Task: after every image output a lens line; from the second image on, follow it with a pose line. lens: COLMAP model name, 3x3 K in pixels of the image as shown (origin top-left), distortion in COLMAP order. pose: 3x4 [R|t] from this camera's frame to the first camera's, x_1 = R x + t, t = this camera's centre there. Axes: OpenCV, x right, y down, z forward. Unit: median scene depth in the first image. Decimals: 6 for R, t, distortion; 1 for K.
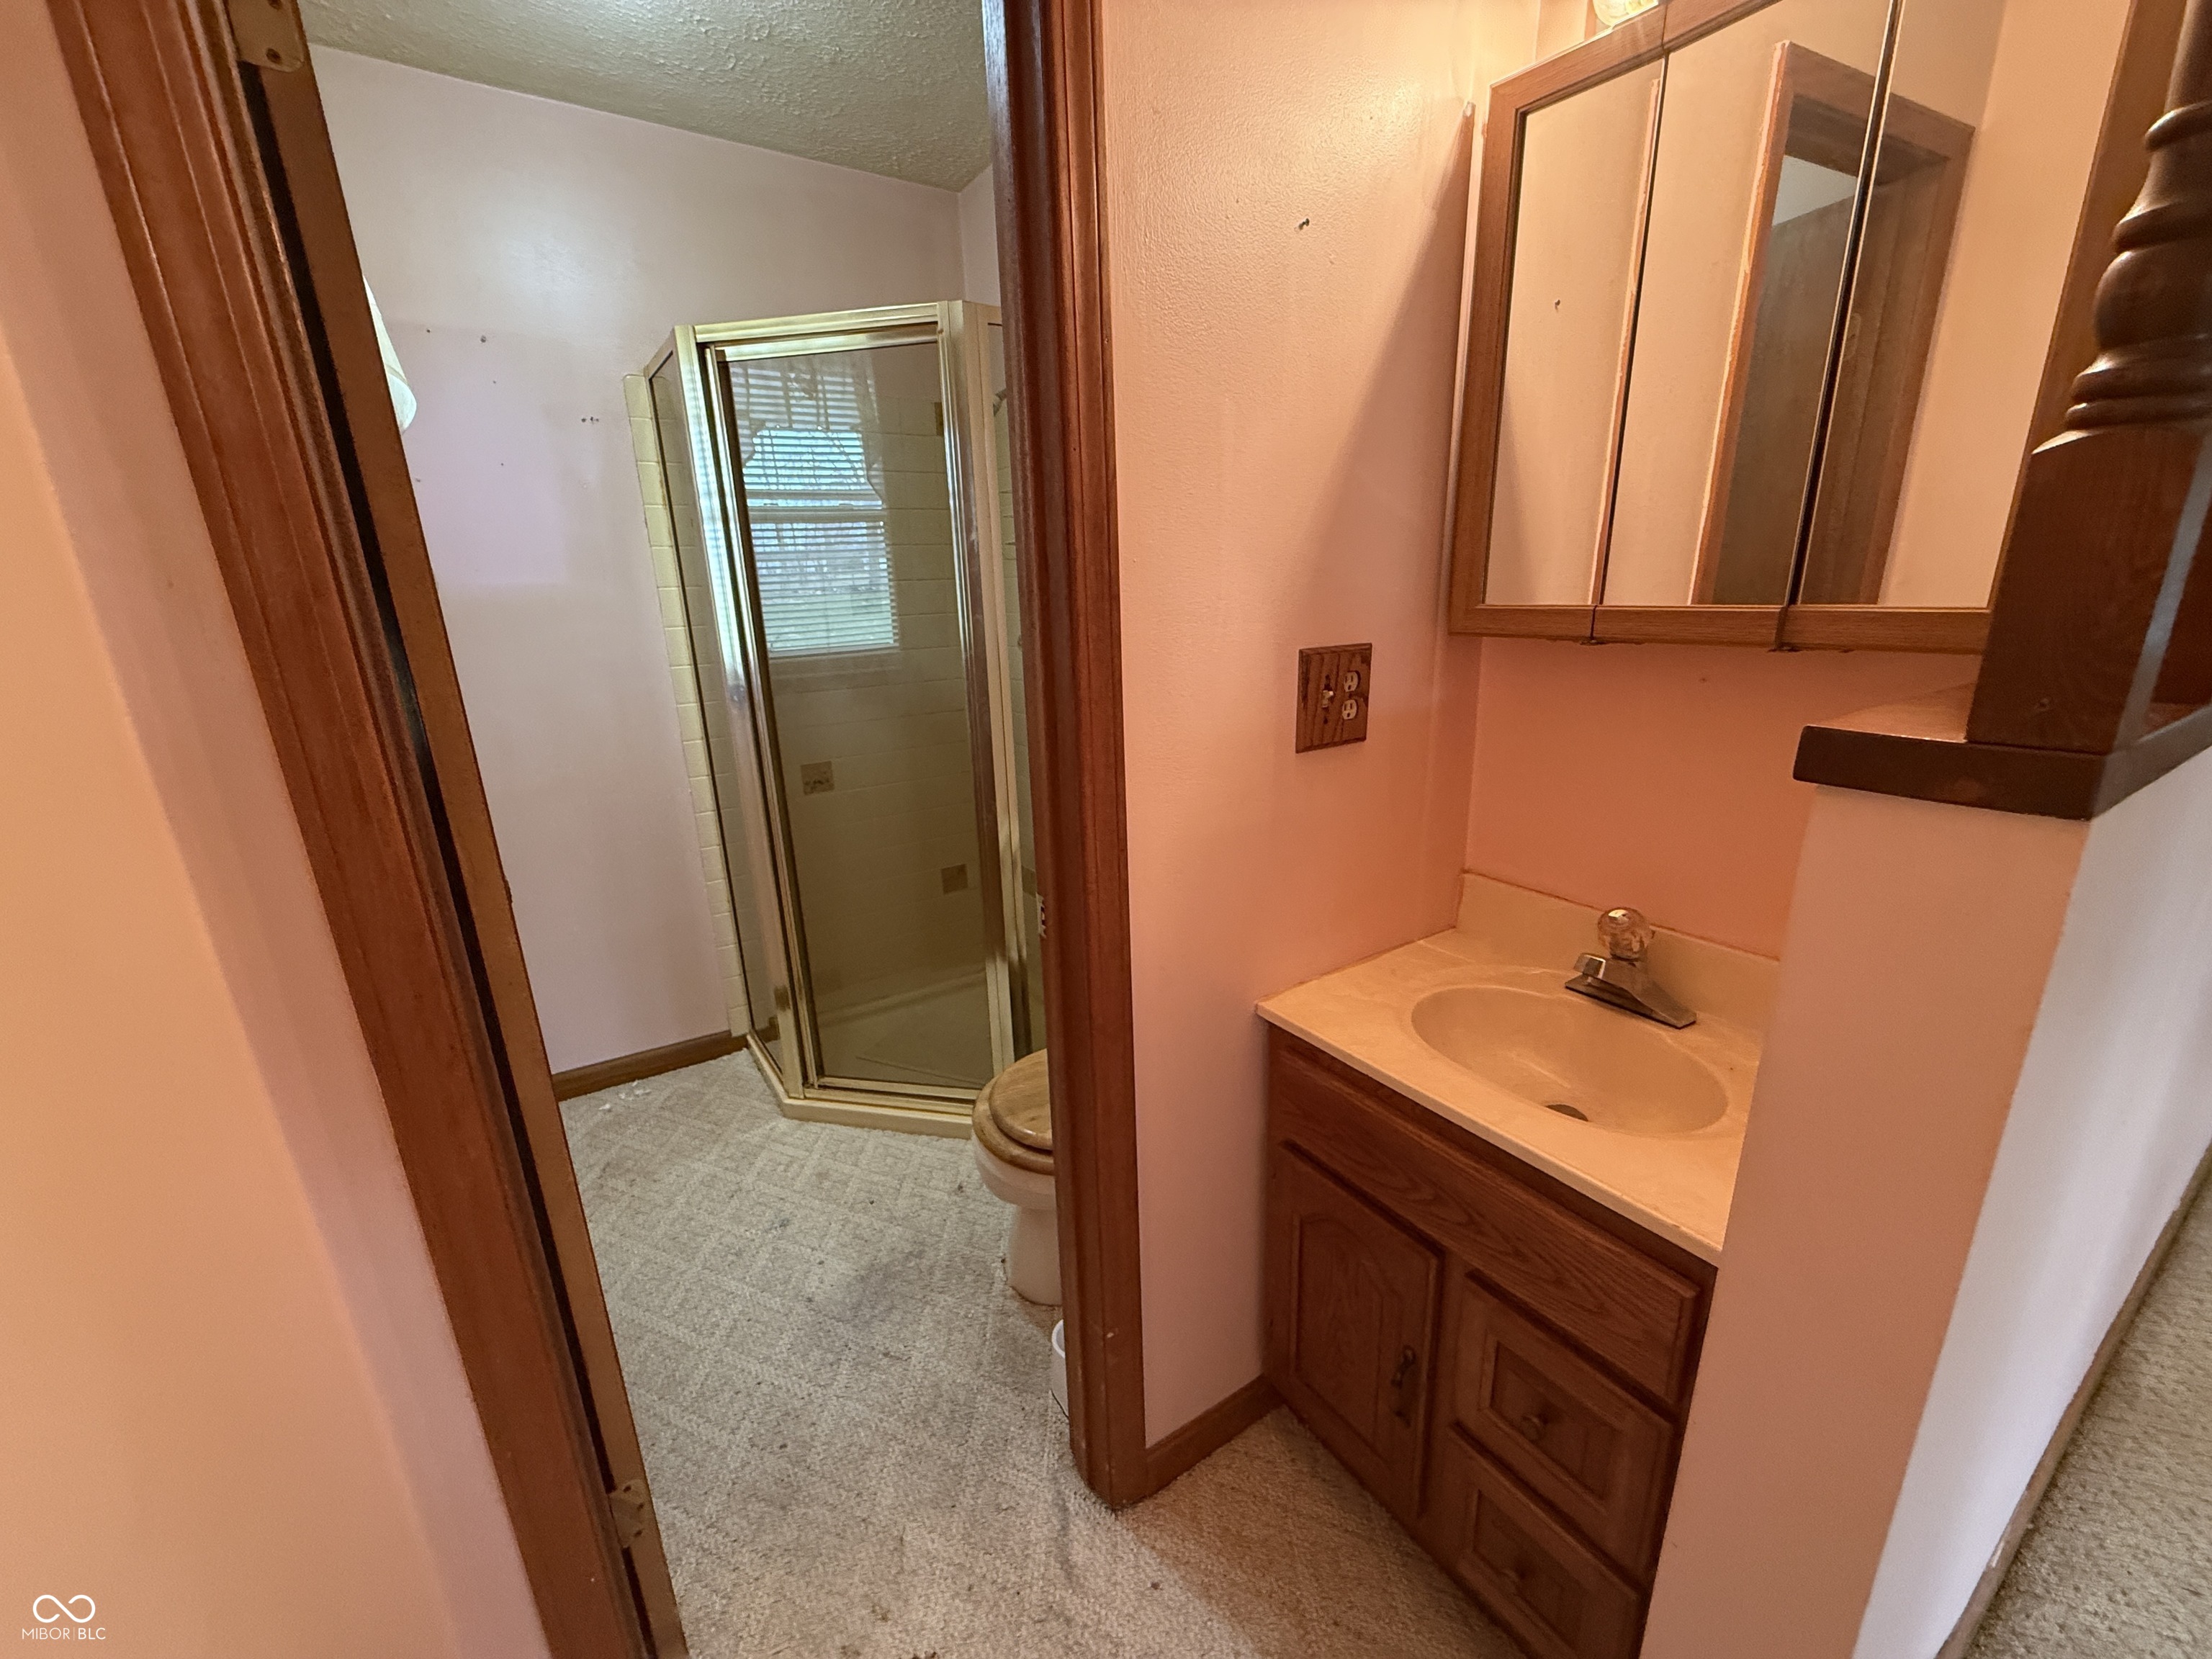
lens RADIAL K [[880.6, 0, 1100.2], [0, 880.6, 829.2], [0, 0, 1]] dist [0.000329, -0.000800]
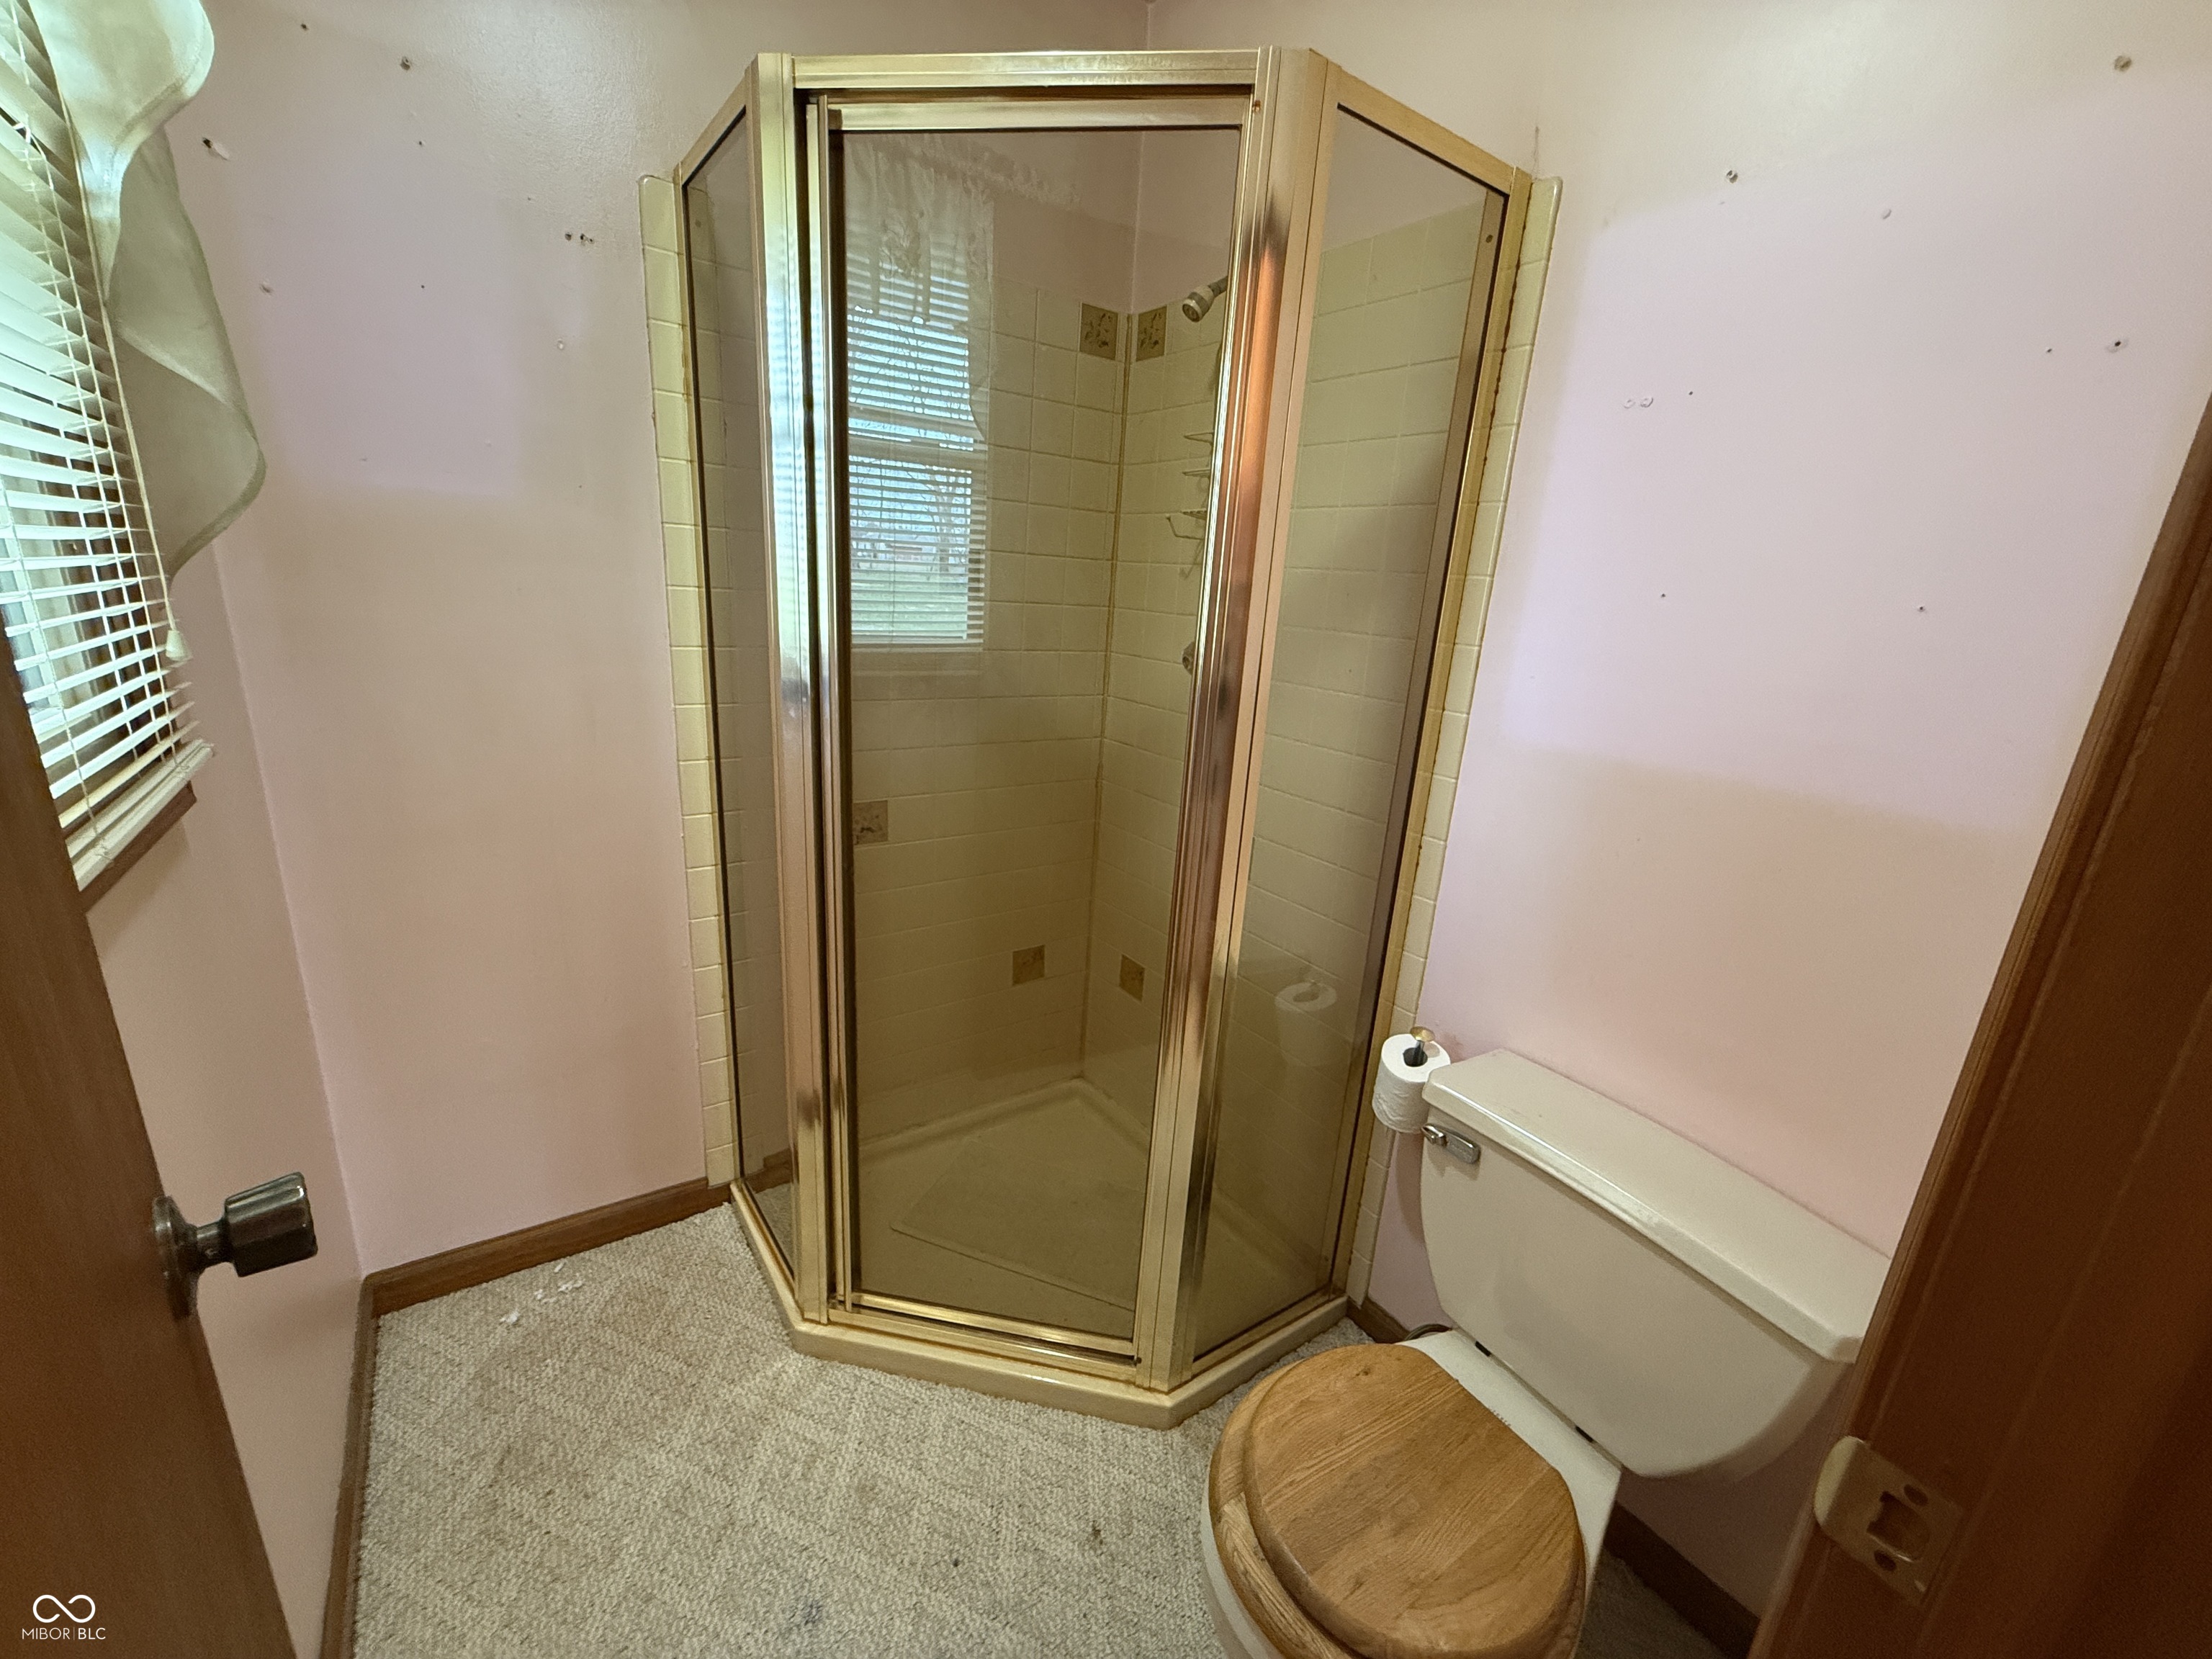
lens RADIAL K [[880.6, 0, 1106.8], [0, 880.6, 830.0], [0, 0, 1]] dist [0.000329, -0.000800]
pose [[0.994590, 0.077943, 0.068671, -0.203633], [-0.077478, 0.996950, -0.009414, -0.069550], [-0.069195, 0.004043, 0.997595, 0.331875]]
